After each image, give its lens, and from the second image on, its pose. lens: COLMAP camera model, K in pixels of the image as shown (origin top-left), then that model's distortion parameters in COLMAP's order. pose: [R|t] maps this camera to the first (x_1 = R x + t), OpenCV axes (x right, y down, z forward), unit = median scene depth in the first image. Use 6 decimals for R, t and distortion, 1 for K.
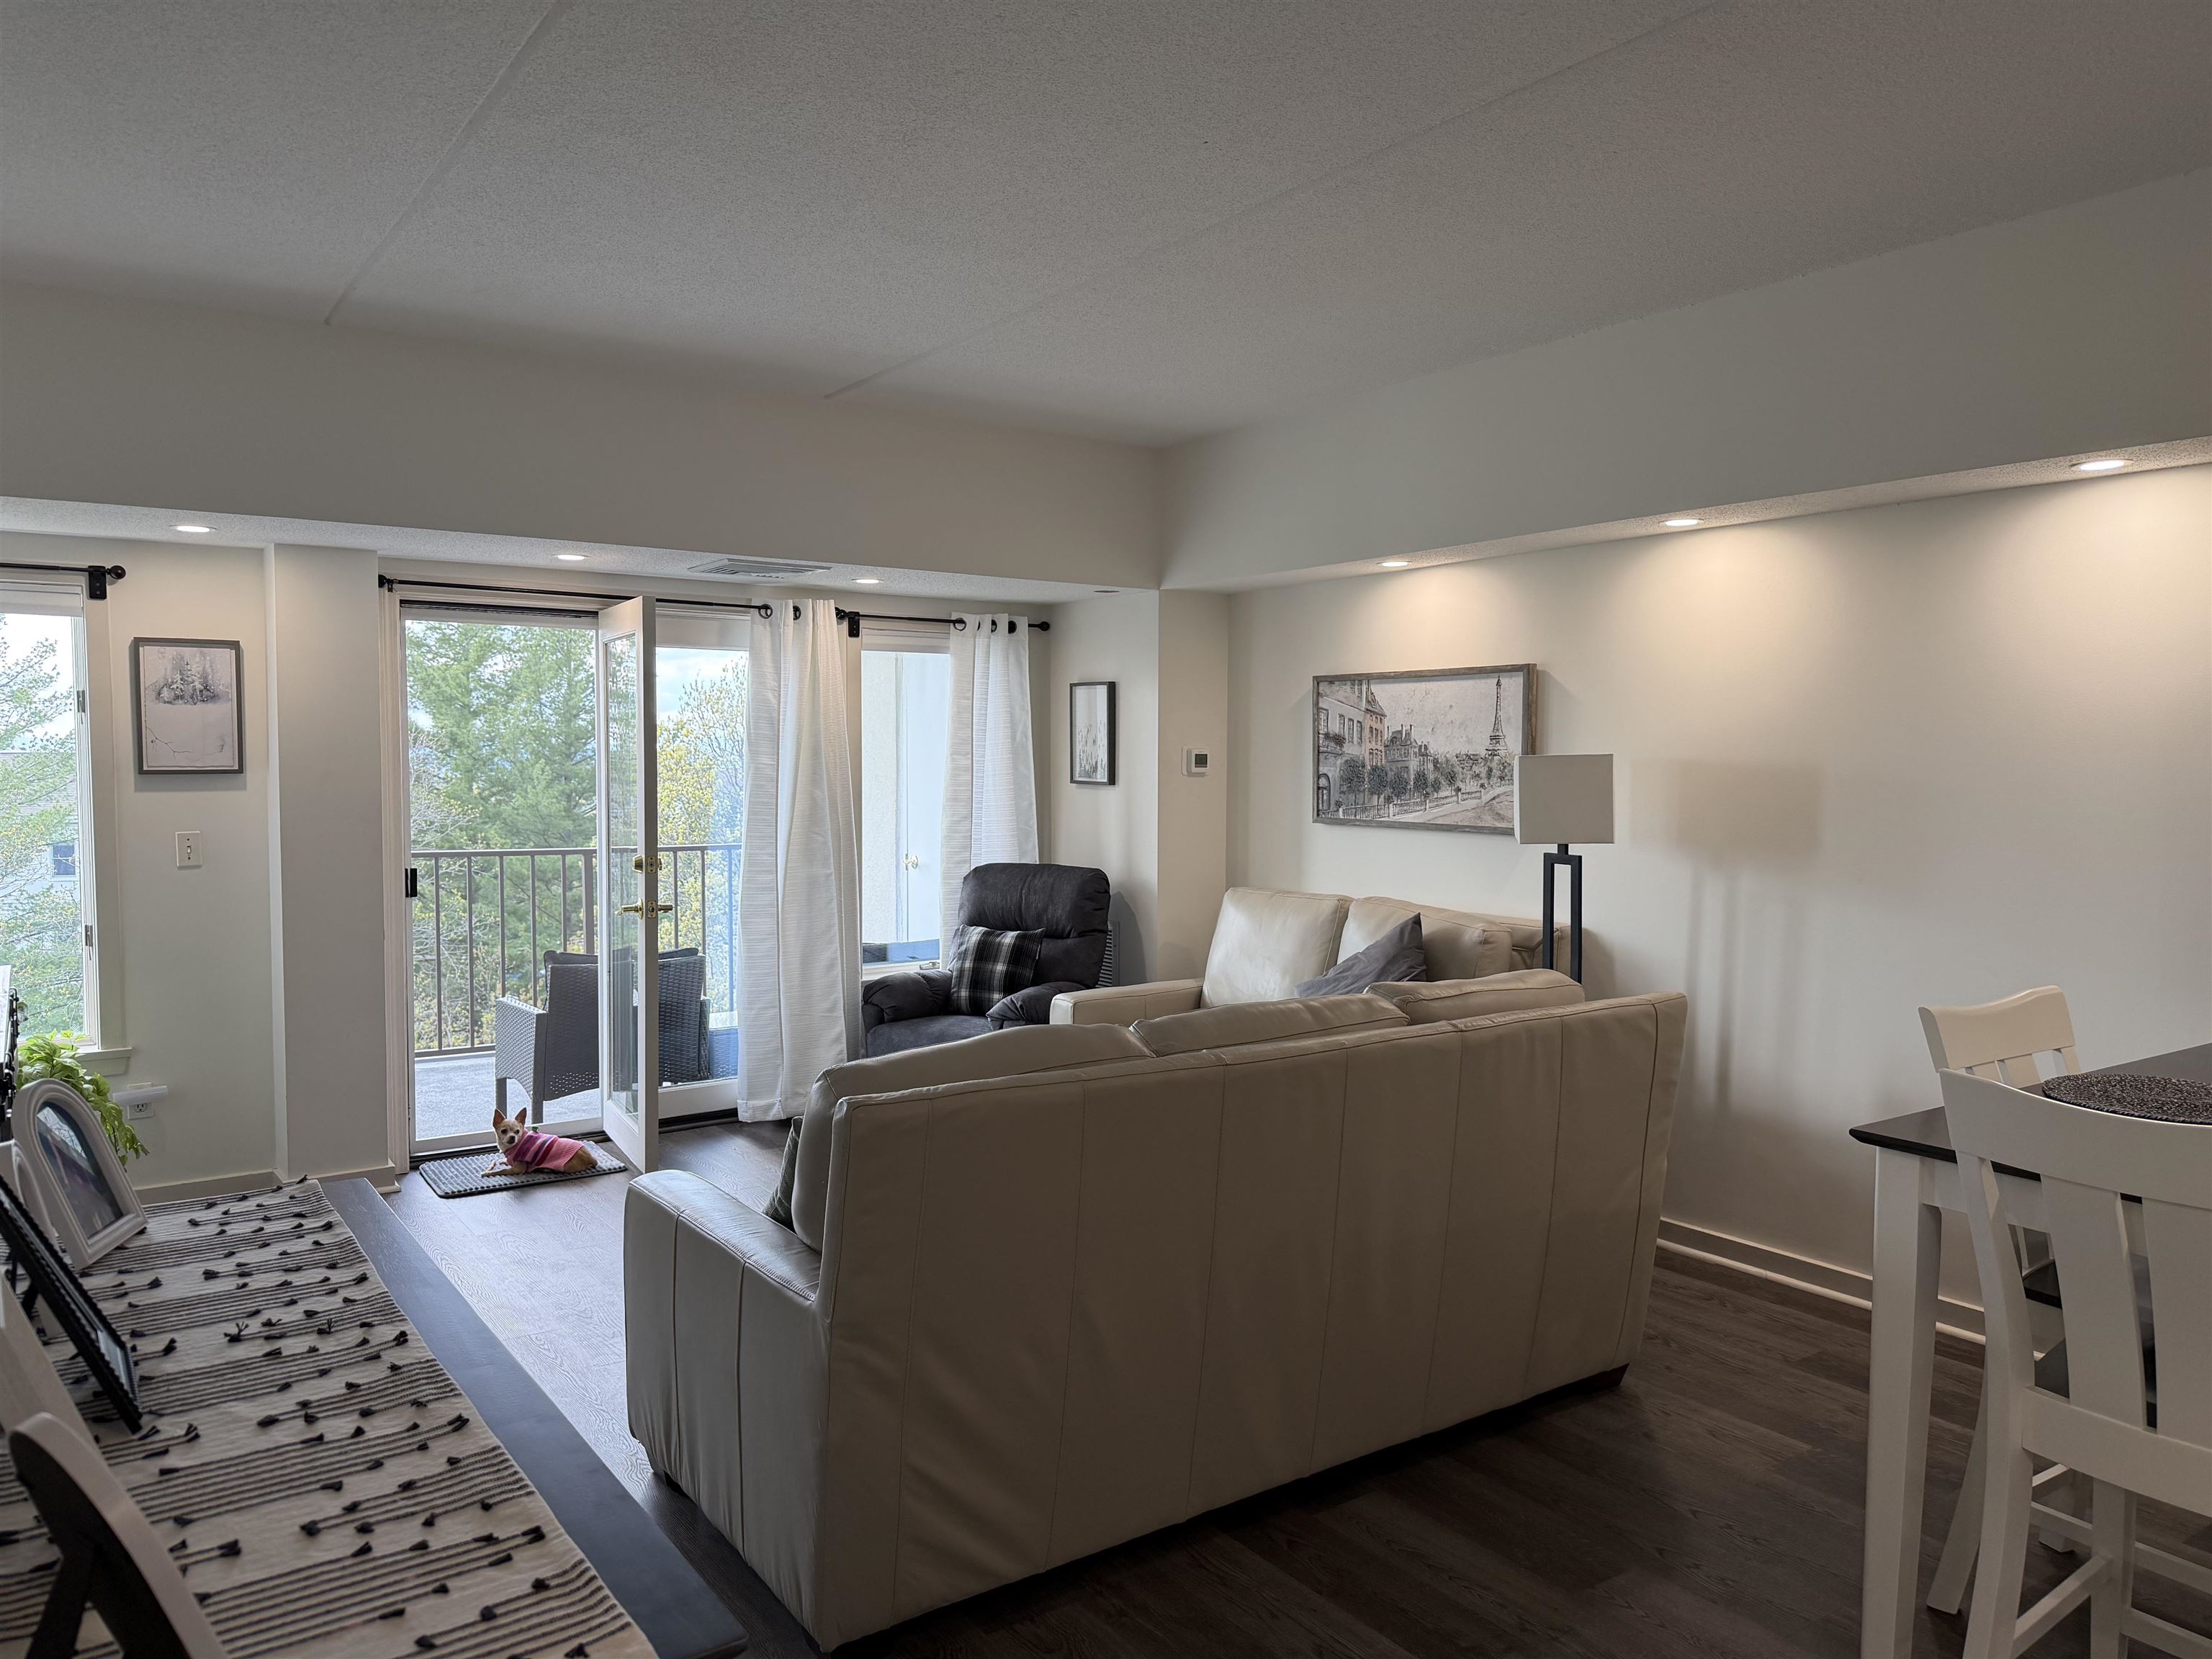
lens RADIAL K [[1526.1, 0, 1104.8], [0, 1526.1, 839.4], [0, 0, 1]] dist [0.091638, -0.138116]
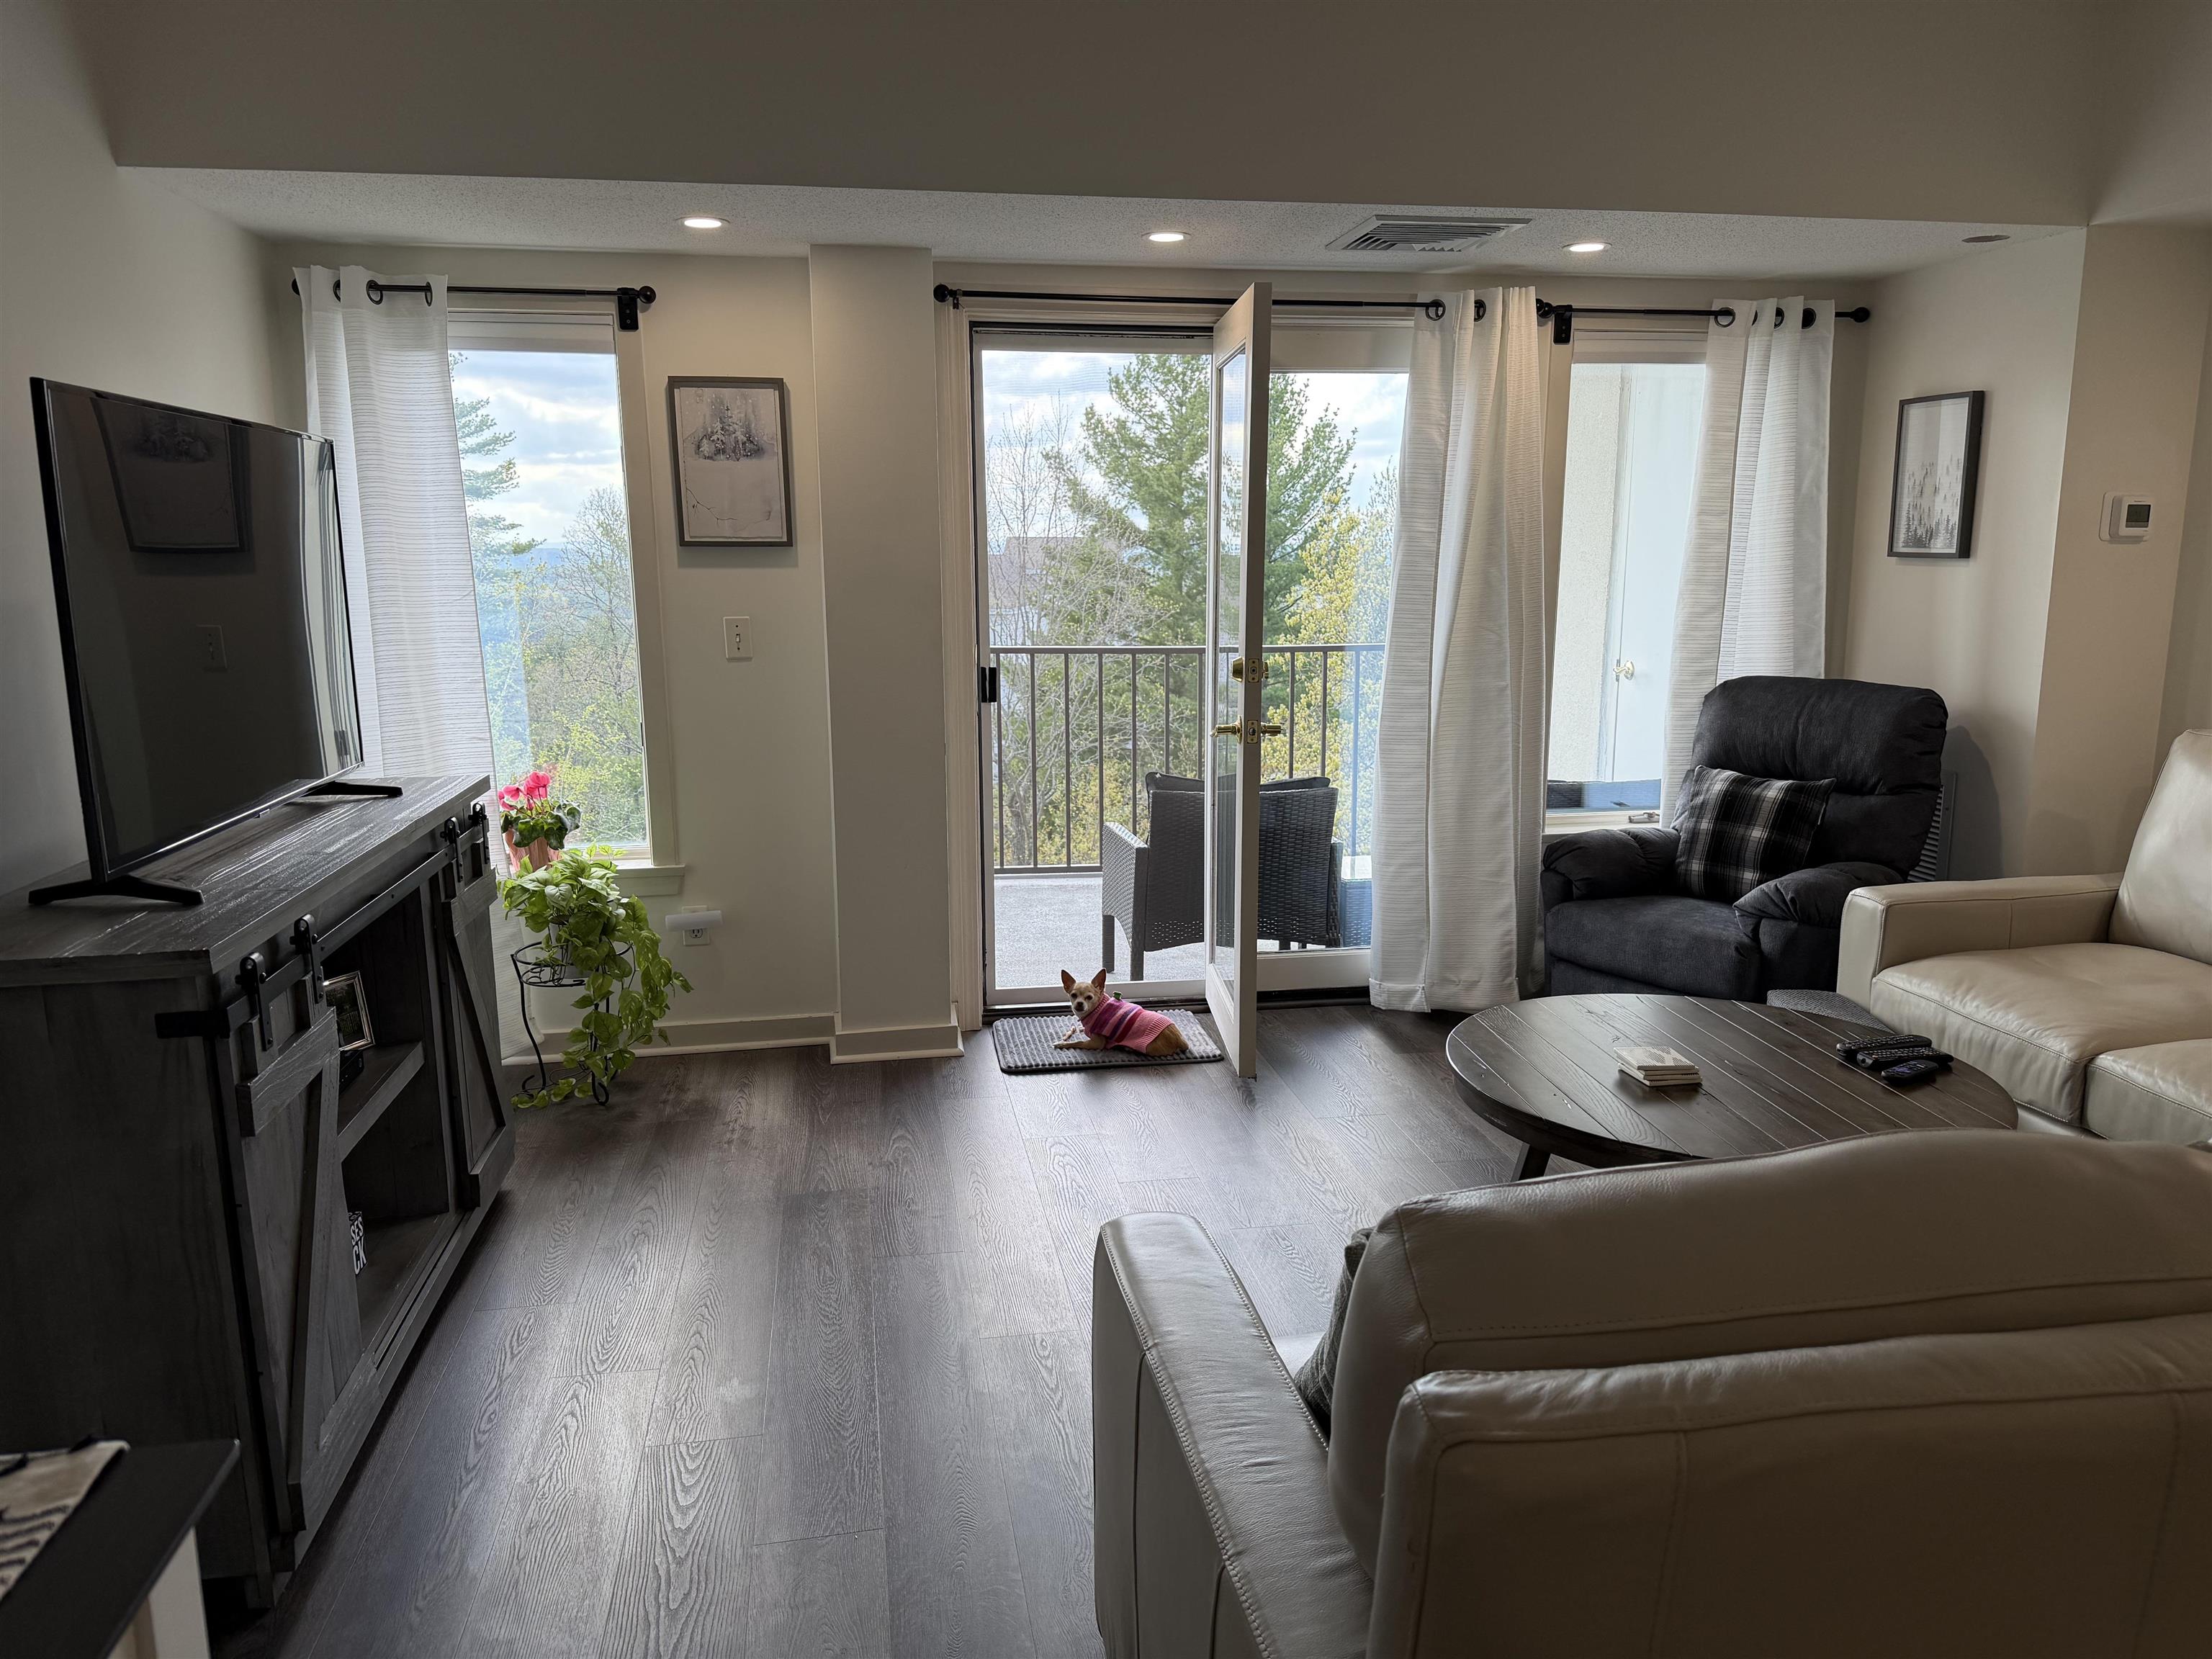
lens RADIAL K [[1526.1, 0, 1104.8], [0, 1526.1, 839.4], [0, 0, 1]] dist [0.091638, -0.138116]
pose [[0.903639, 0.071632, -0.422261, -0.041148], [-0.015896, 0.990845, 0.134068, 0.000085], [0.427999, -0.114437, 0.896505, 0.271338]]
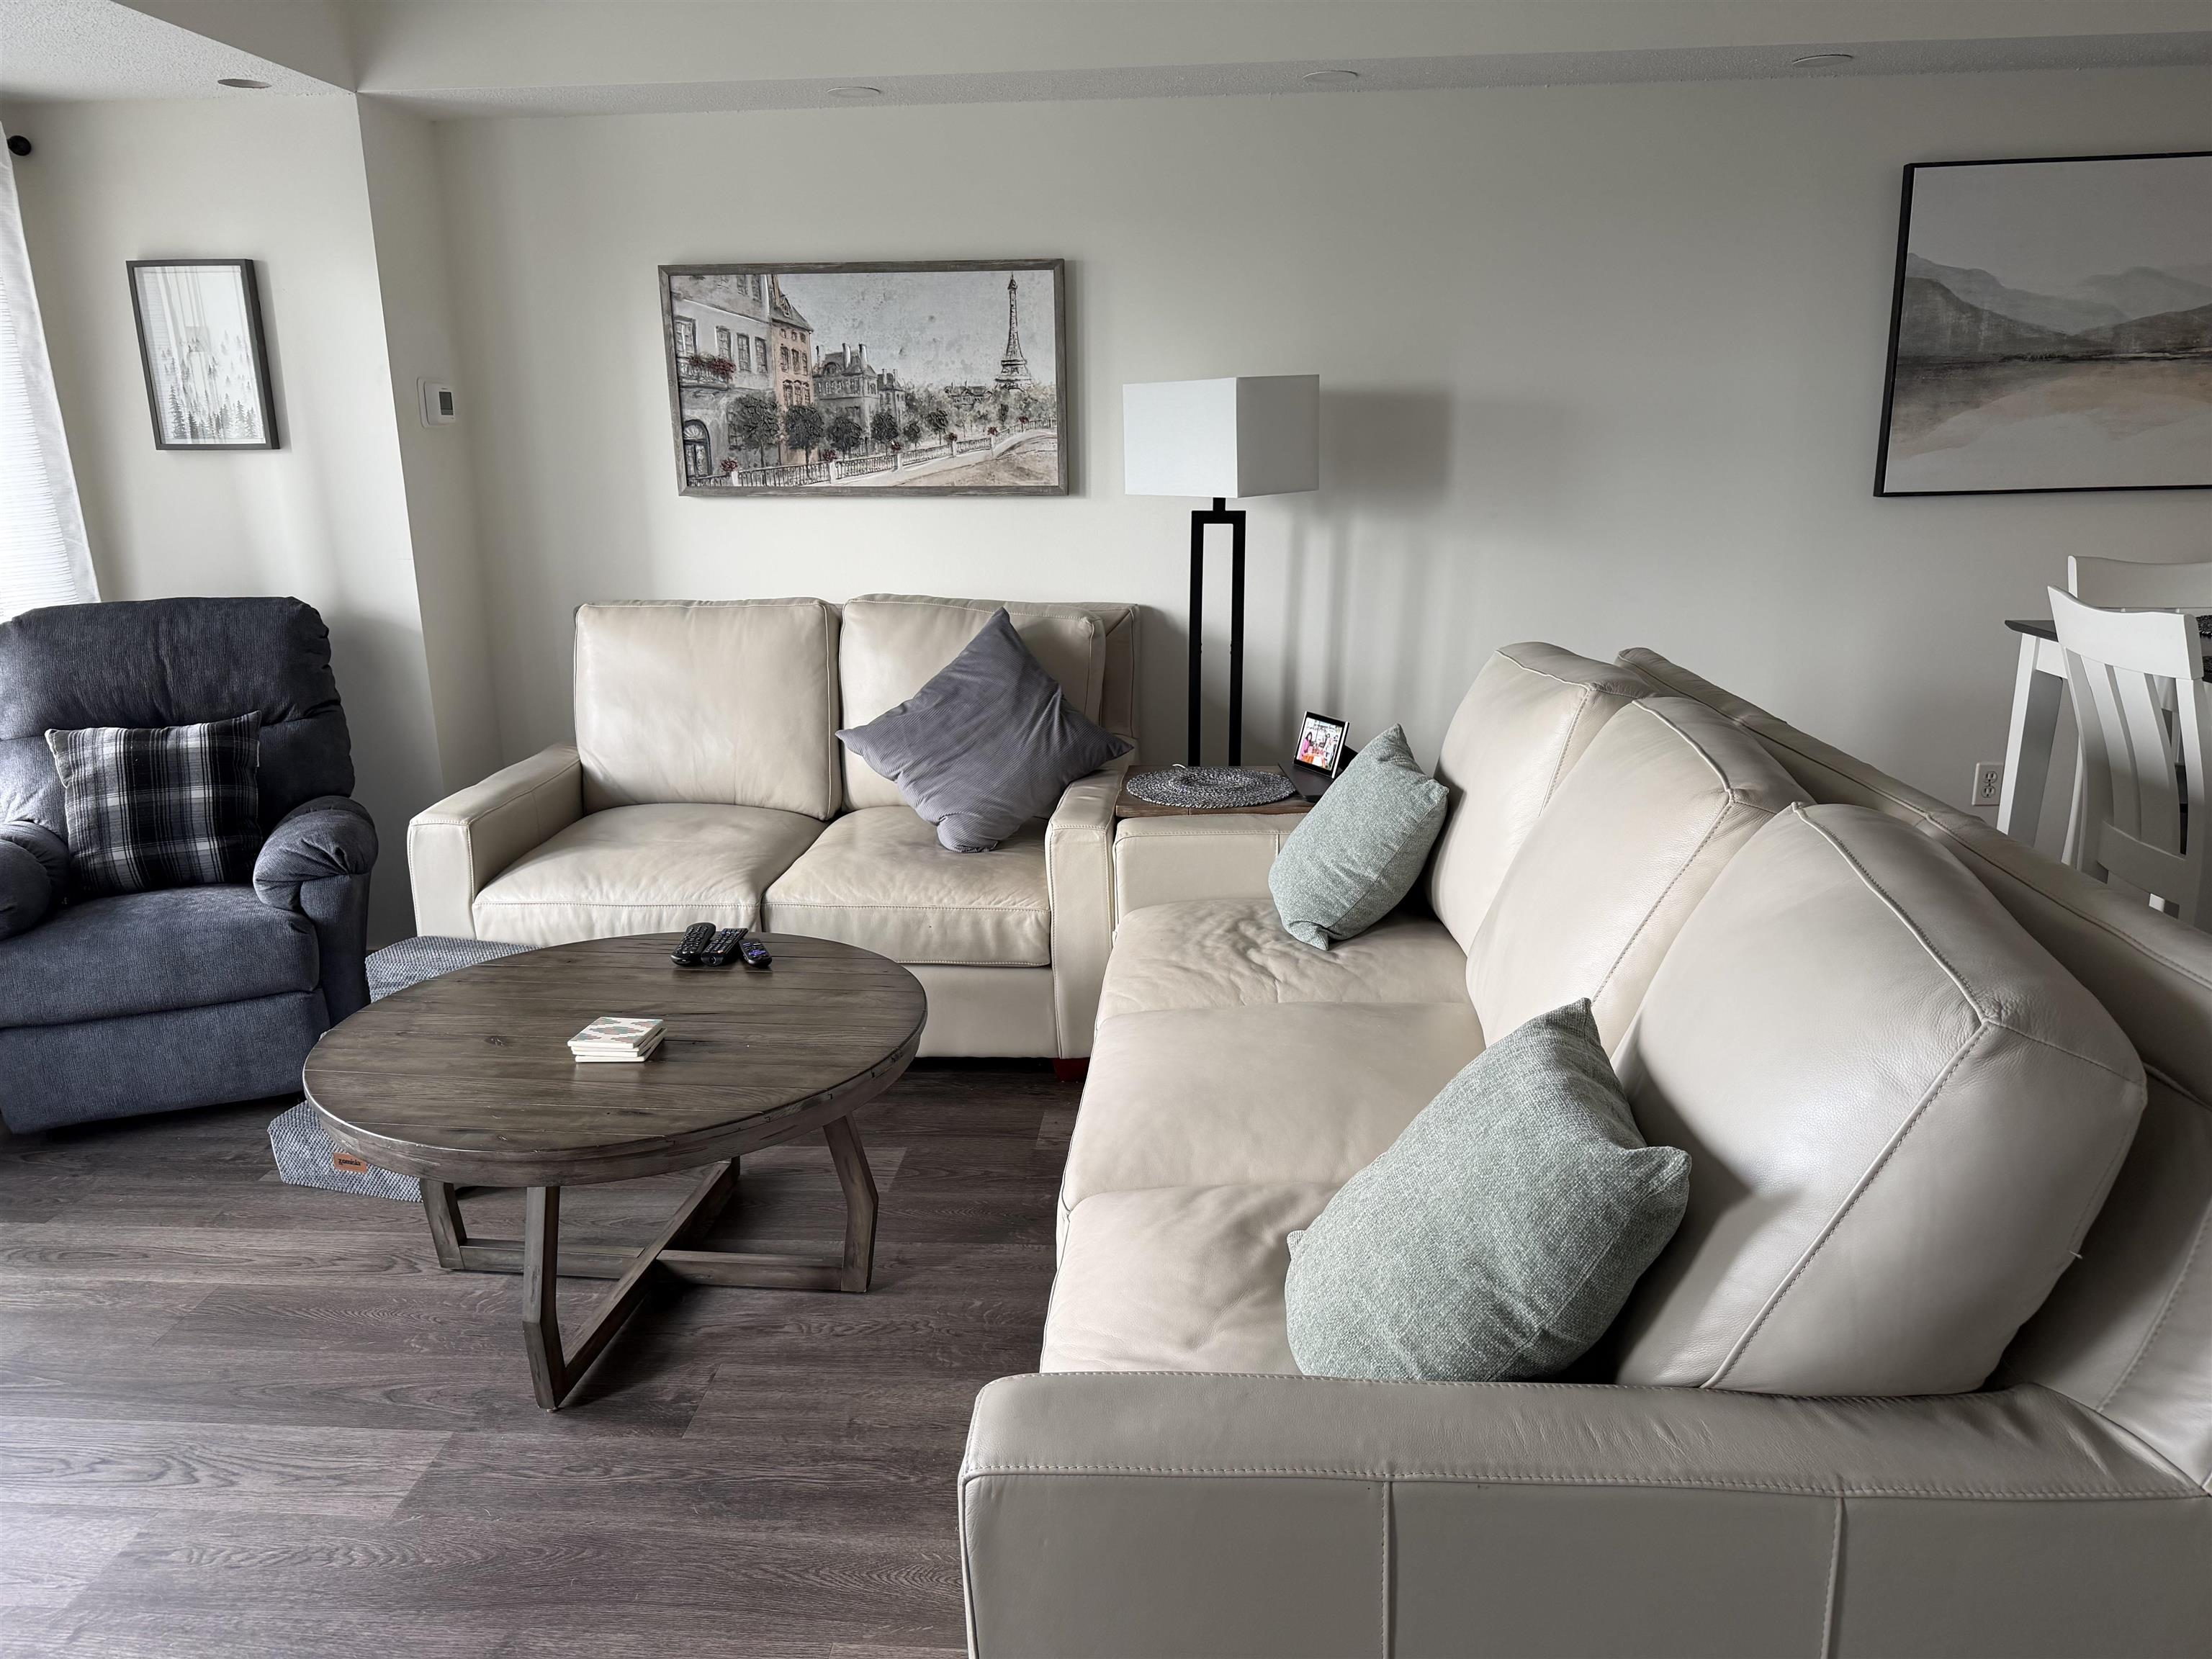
lens RADIAL K [[1526.1, 0, 1104.8], [0, 1526.1, 839.4], [0, 0, 1]] dist [0.091638, -0.138116]
pose [[0.630121, -0.210386, 0.747453, -0.281325], [0.058827, 0.972763, 0.224212, -0.004860], [-0.774265, -0.097310, 0.625335, 0.405778]]
